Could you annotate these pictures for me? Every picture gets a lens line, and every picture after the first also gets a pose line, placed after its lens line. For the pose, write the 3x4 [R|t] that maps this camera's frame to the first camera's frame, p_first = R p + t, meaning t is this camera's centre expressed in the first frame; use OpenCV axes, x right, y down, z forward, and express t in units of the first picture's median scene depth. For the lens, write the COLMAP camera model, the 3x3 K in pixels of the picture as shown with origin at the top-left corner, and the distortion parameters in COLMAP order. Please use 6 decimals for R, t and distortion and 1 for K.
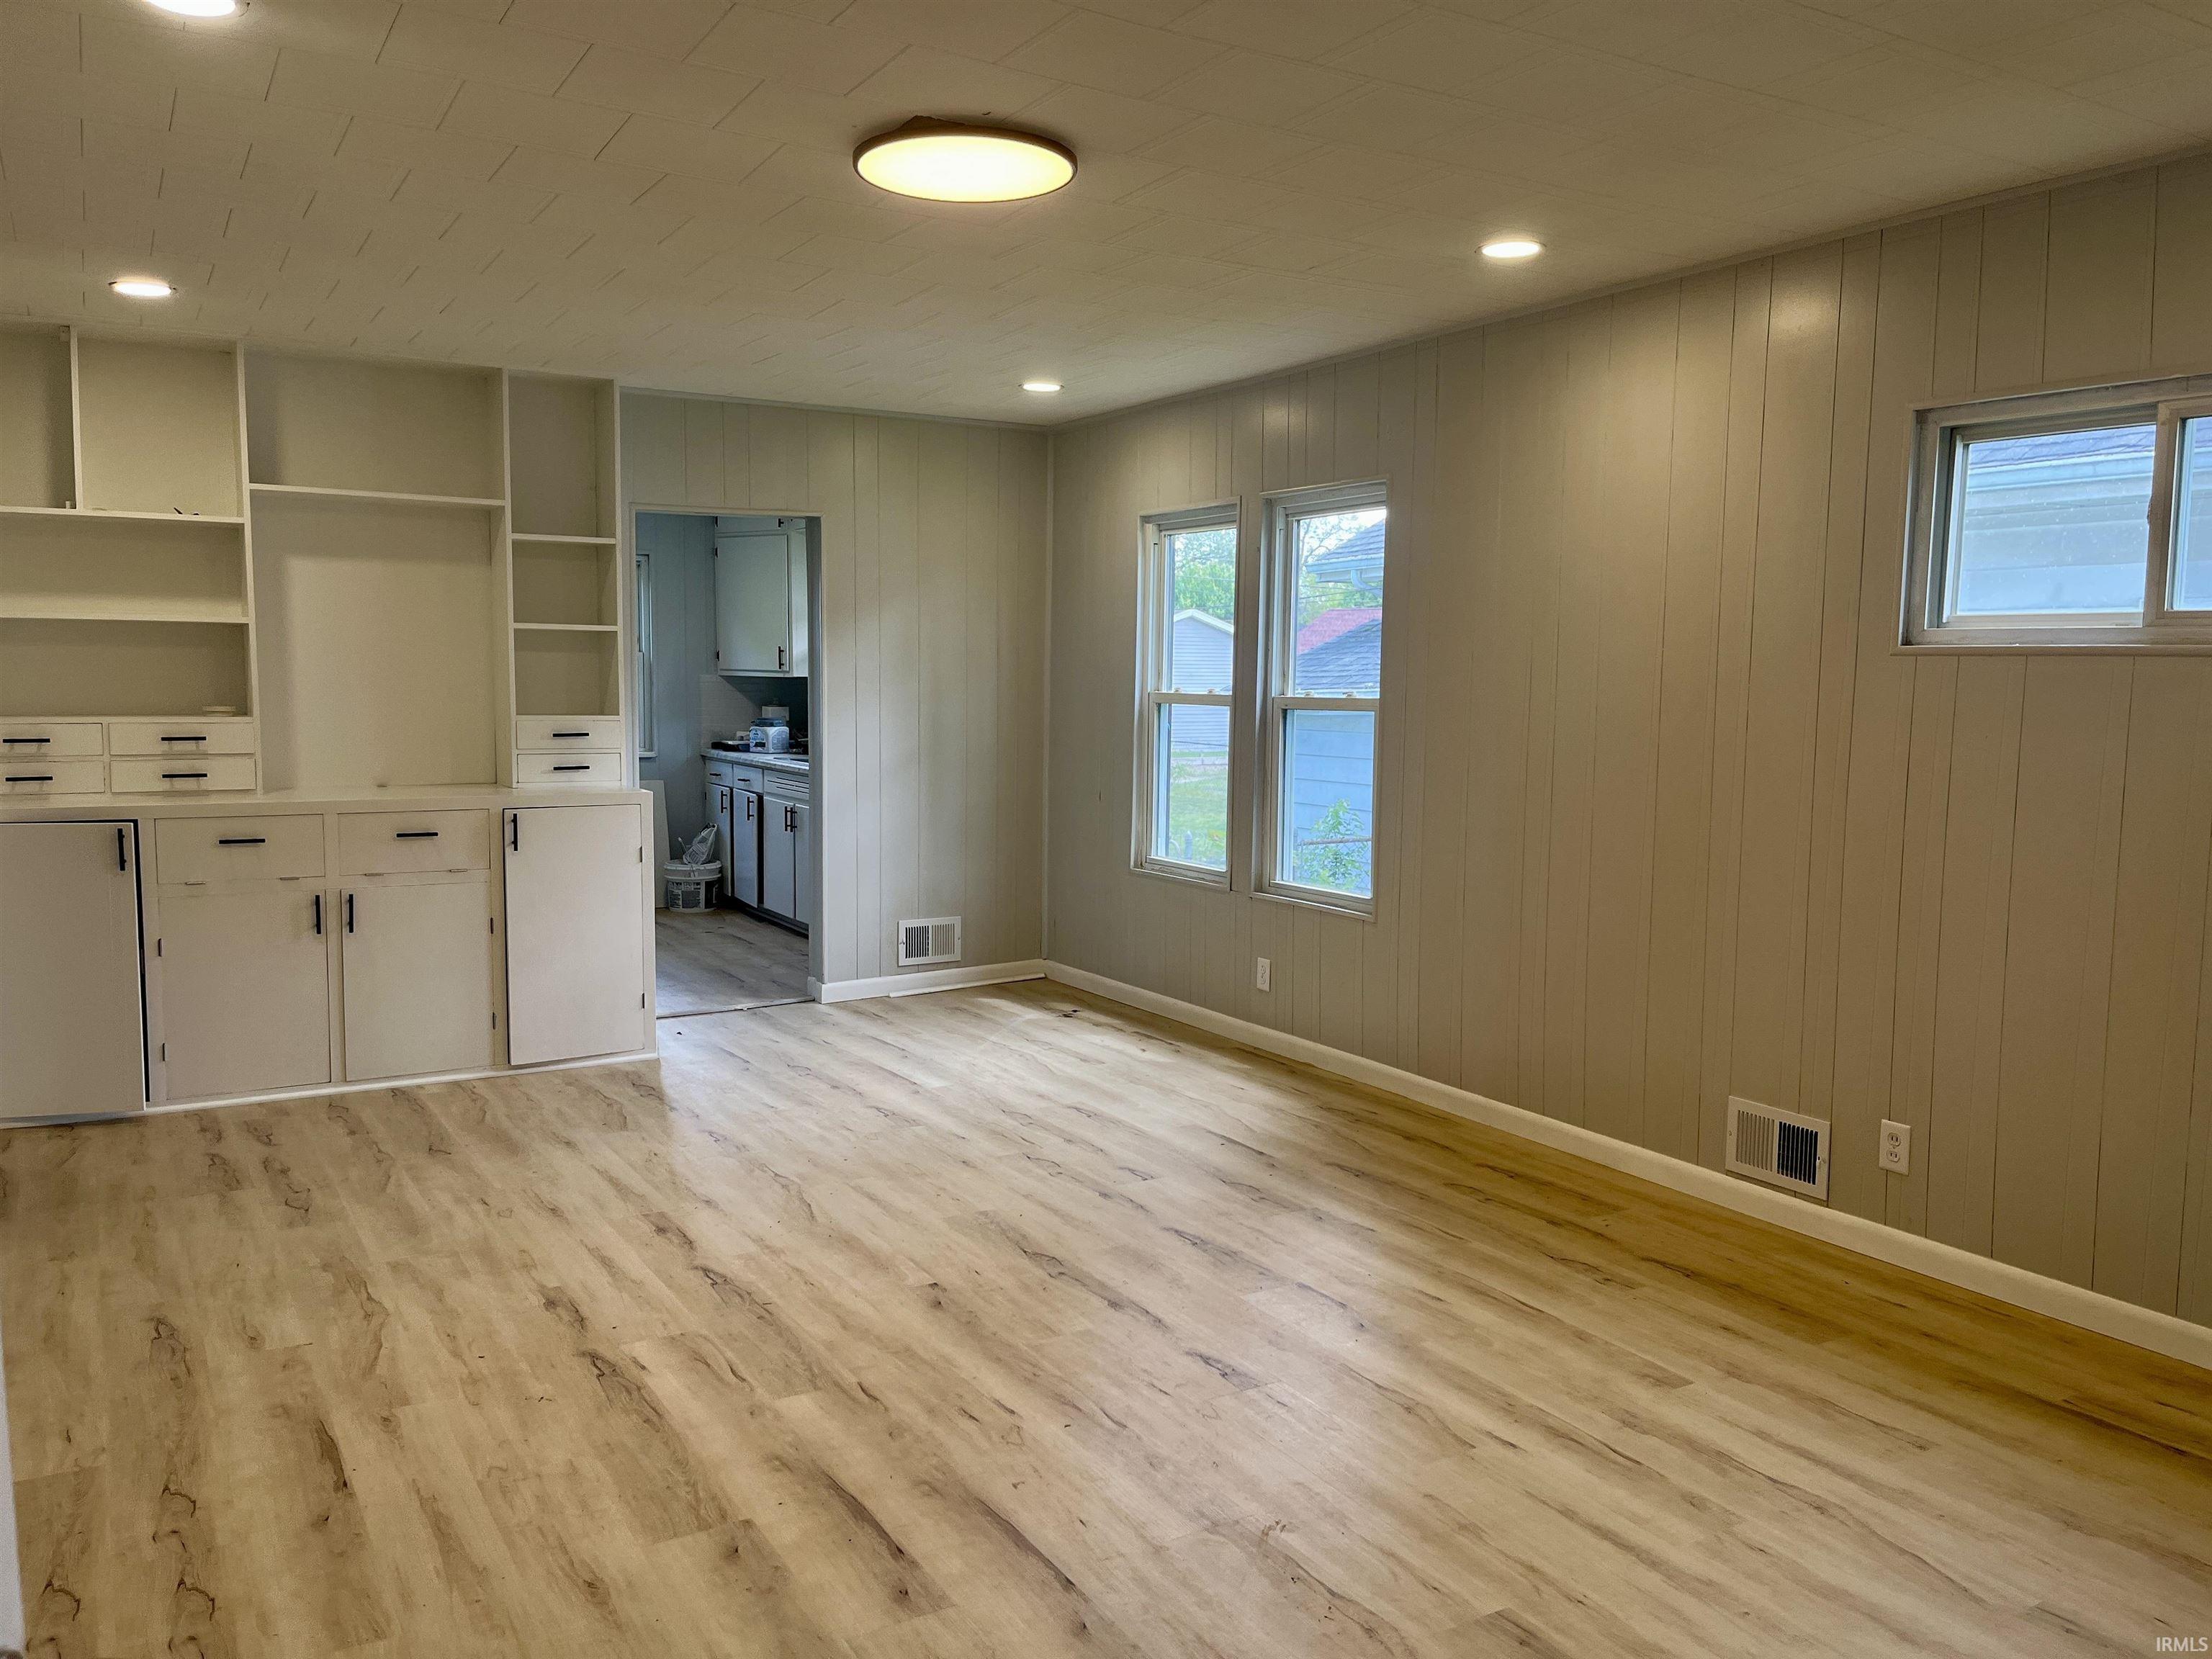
lens RADIAL K [[1681.8, 0, 1111.2], [0, 1681.8, 839.1], [0, 0, 1]] dist [0.075515, -0.078789]
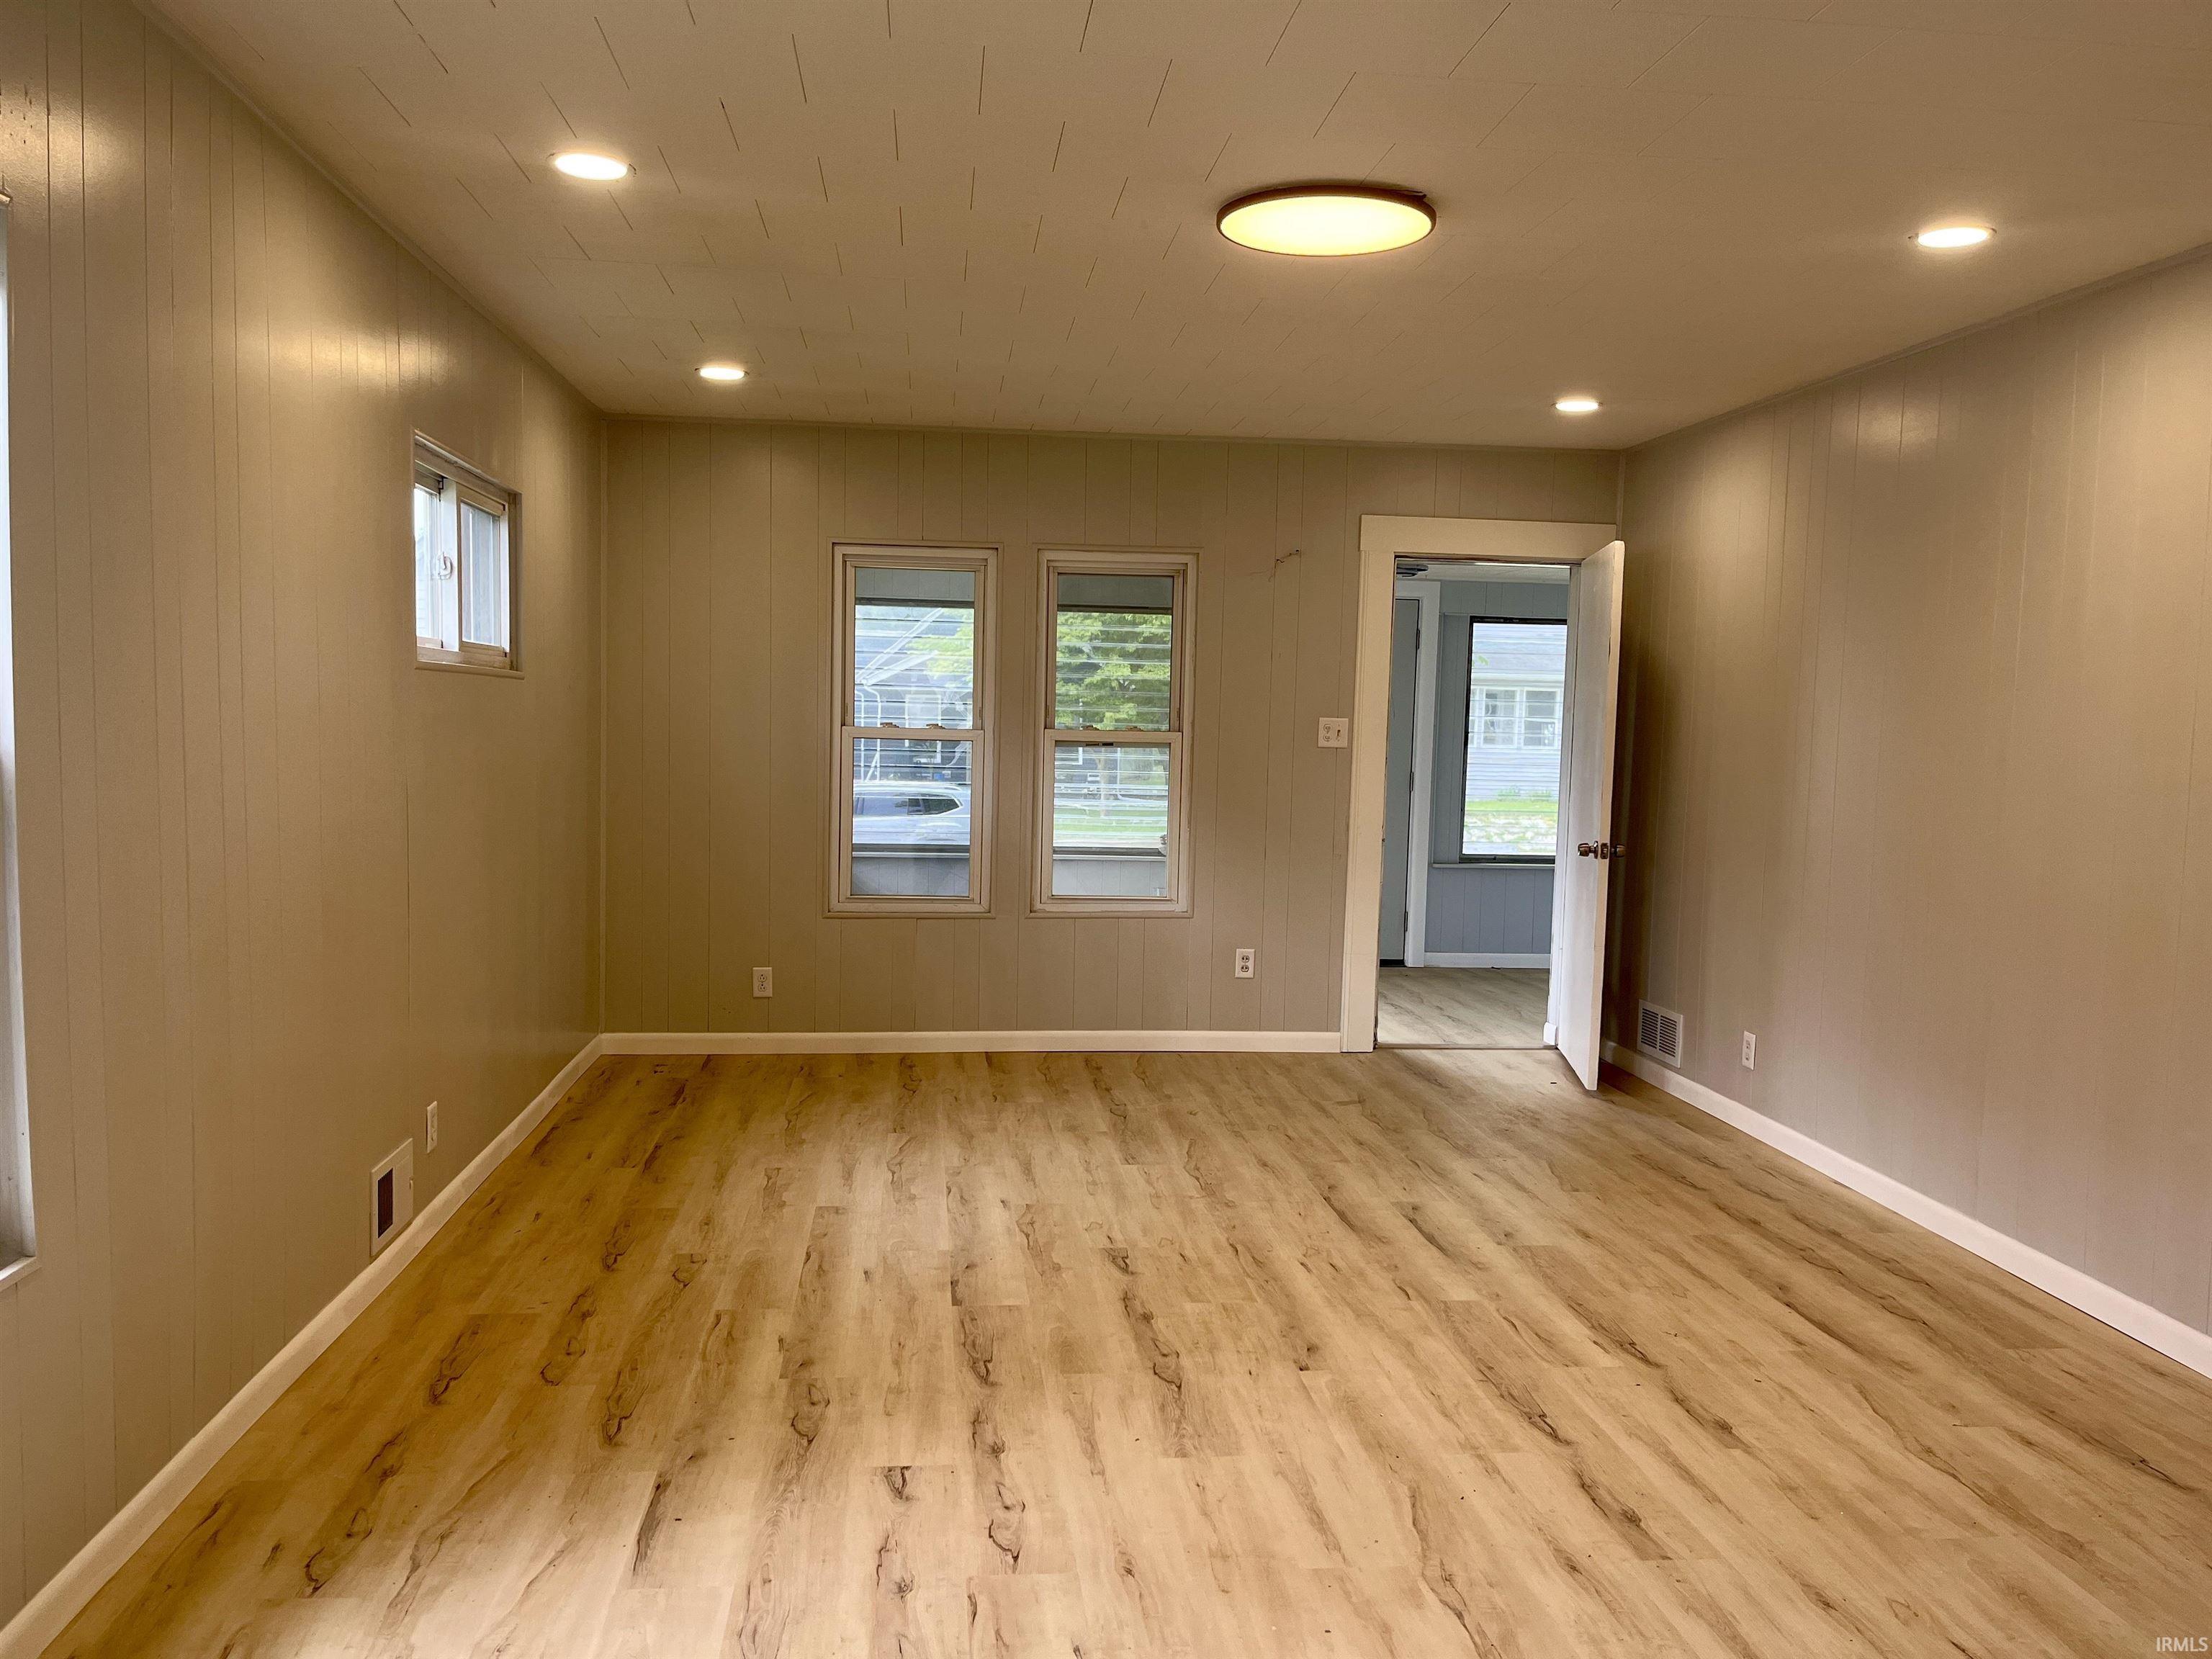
lens RADIAL K [[1681.8, 0, 1111.2], [0, 1681.8, 839.1], [0, 0, 1]] dist [0.075515, -0.078789]
pose [[-0.908486, -0.063032, 0.413134, -0.334180], [0.009188, 0.985309, 0.170532, -0.164163], [-0.417814, 0.158722, -0.894561, 1.630078]]
